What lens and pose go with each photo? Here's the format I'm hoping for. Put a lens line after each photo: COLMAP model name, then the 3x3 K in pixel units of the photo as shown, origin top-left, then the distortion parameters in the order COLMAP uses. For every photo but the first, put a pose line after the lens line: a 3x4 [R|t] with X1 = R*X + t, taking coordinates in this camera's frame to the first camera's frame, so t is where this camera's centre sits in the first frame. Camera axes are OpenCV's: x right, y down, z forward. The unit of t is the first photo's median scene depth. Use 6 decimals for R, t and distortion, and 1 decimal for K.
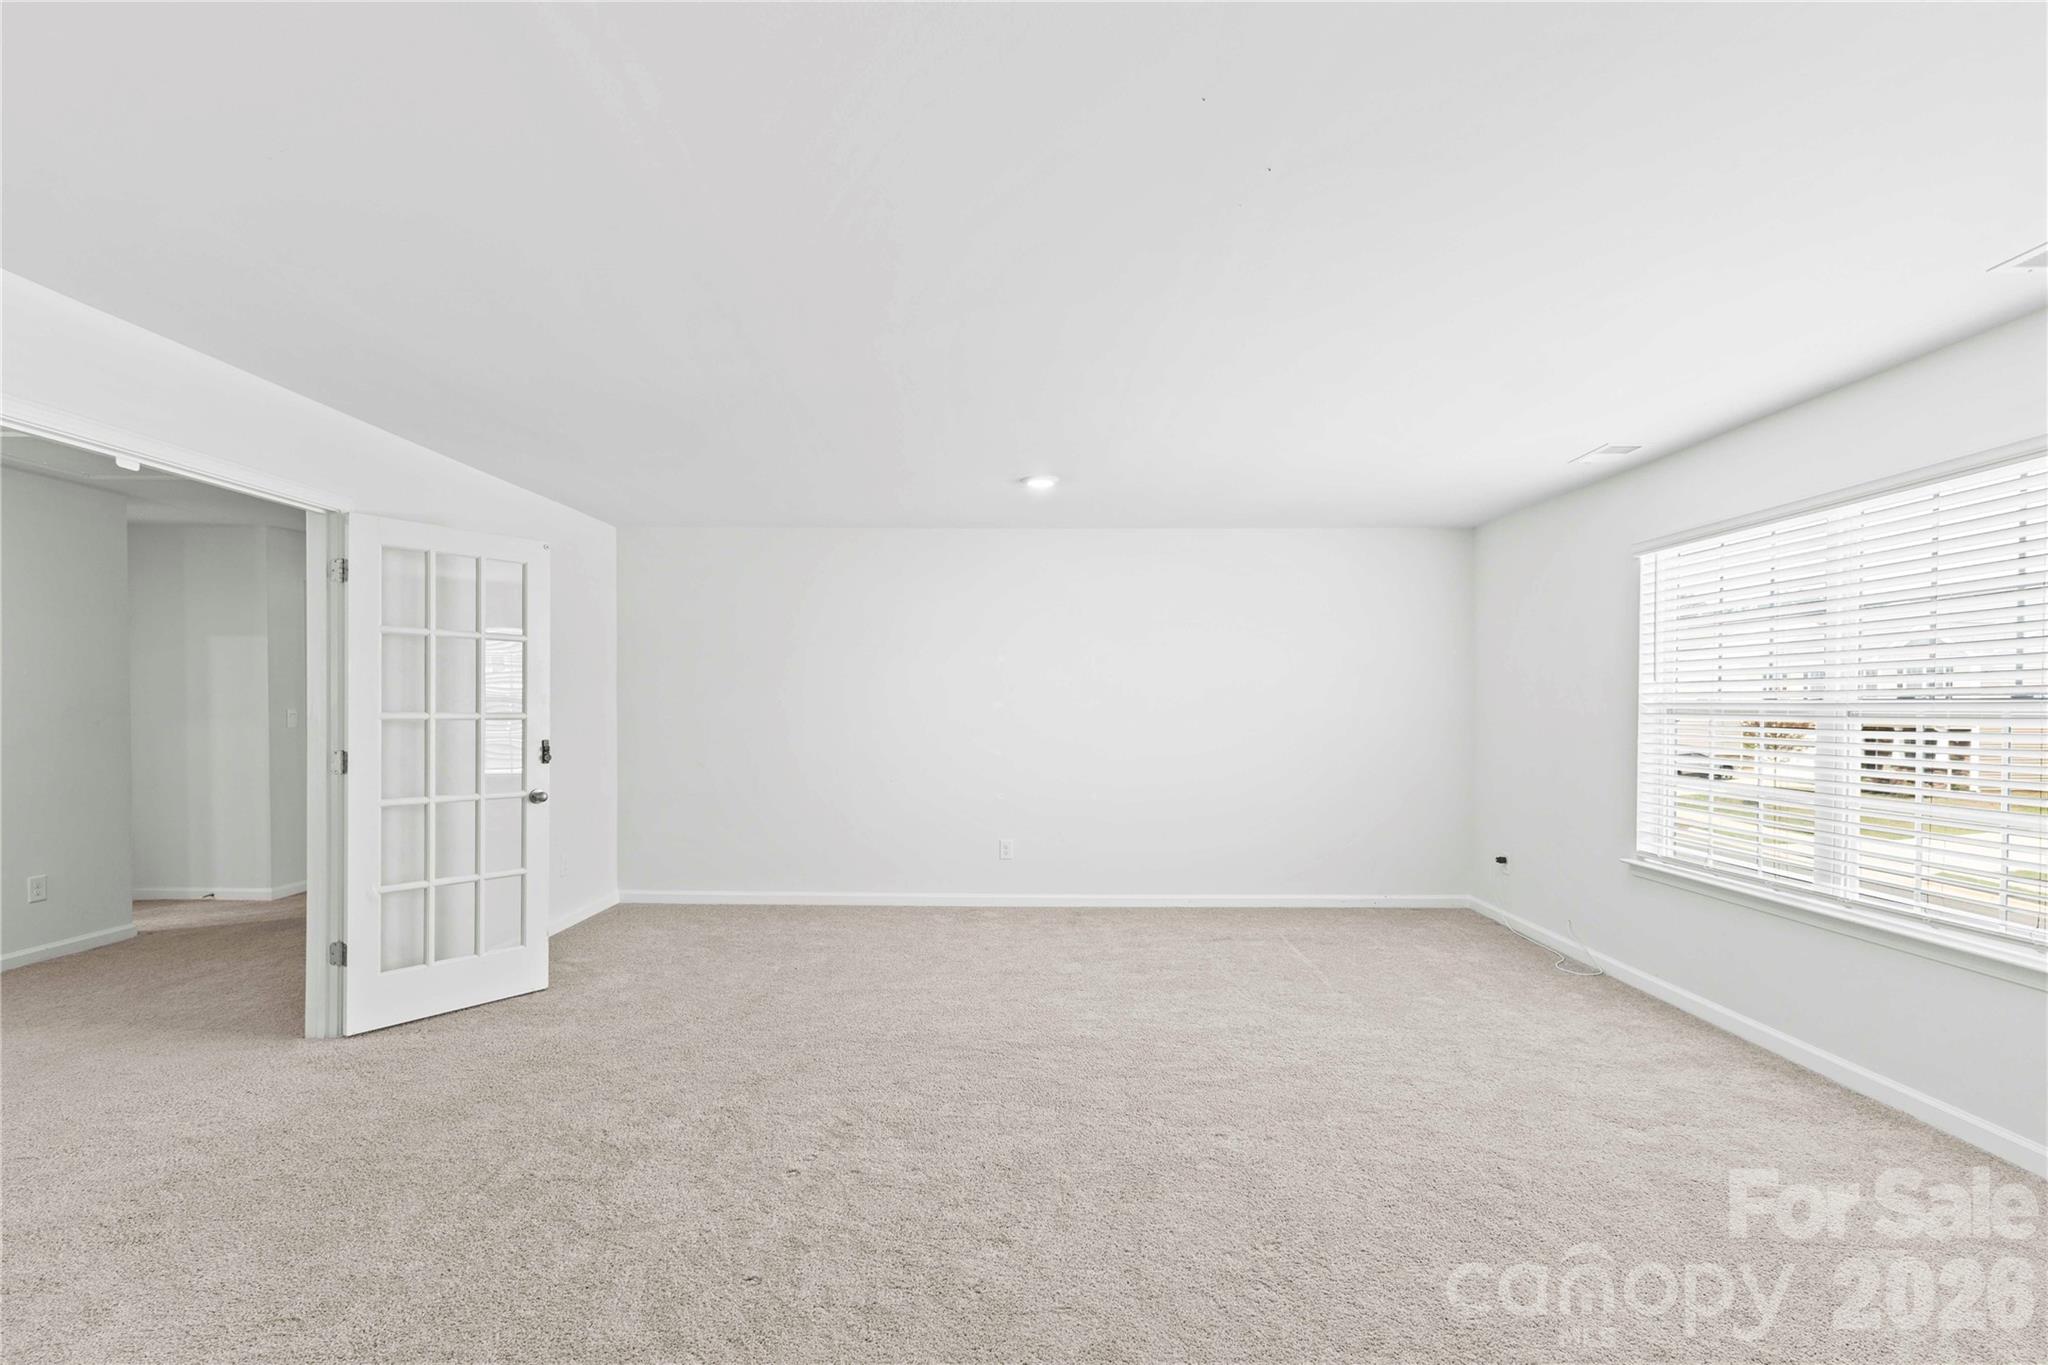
lens RADIAL K [[918.1, 0, 1024.0], [0, 918.1, 682.5], [0, 0, 1]] dist [0.008086, -0.000040]
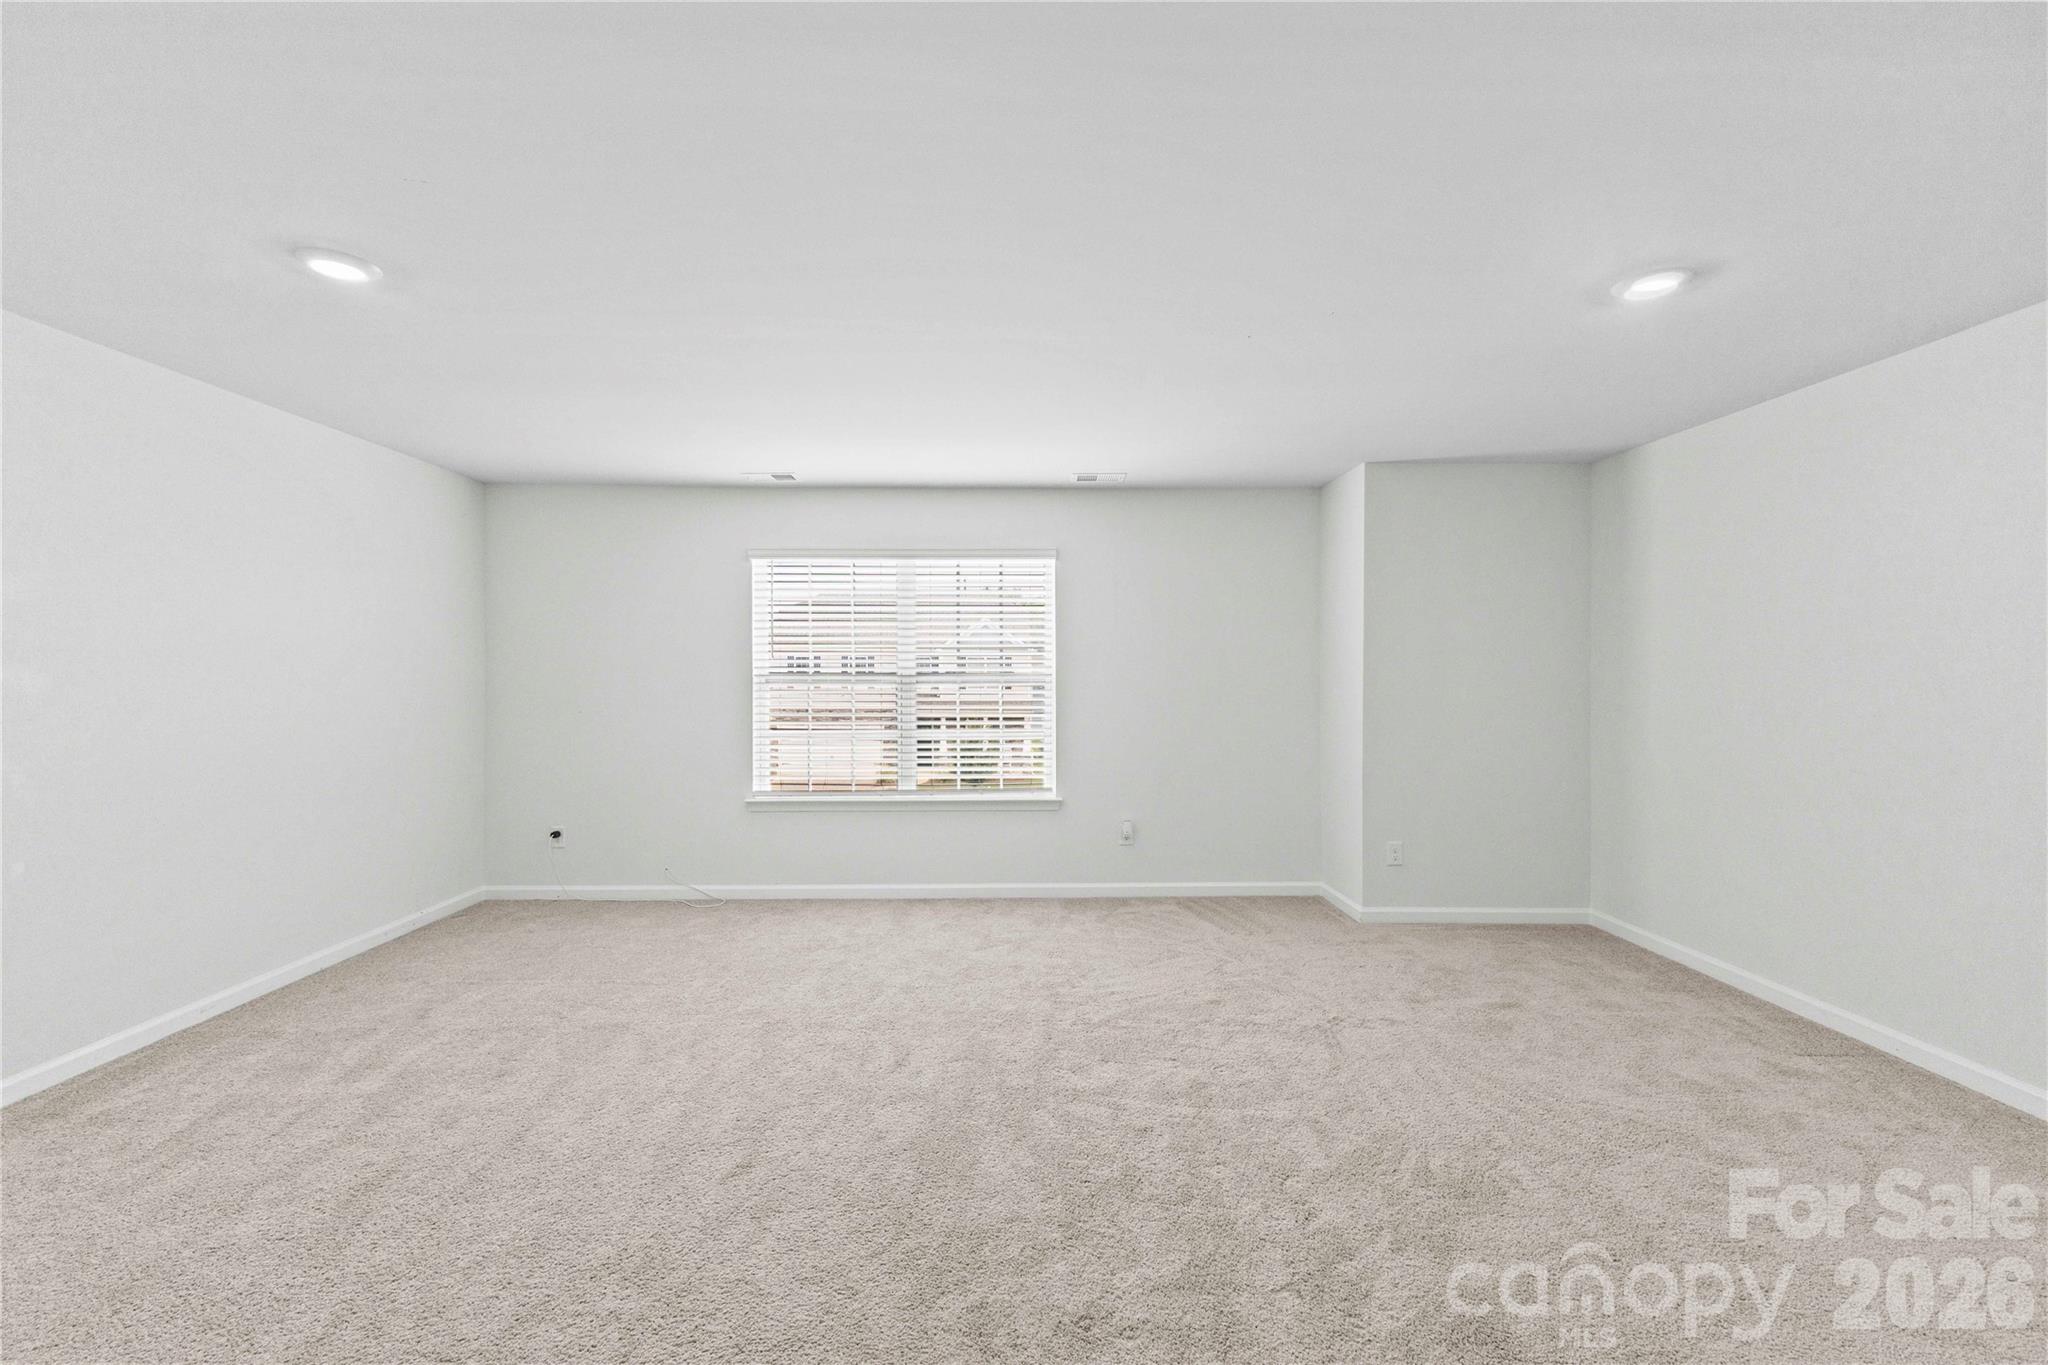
lens RADIAL K [[882.9, 0, 1018.9], [0, 882.9, 683.5], [0, 0, 1]] dist [0.007124, -0.000612]
pose [[-0.020075, -0.011266, 0.999735, -0.550547], [-0.018225, 0.999774, 0.010901, 0.013664], [-0.999632, -0.018001, -0.020276, 0.660203]]
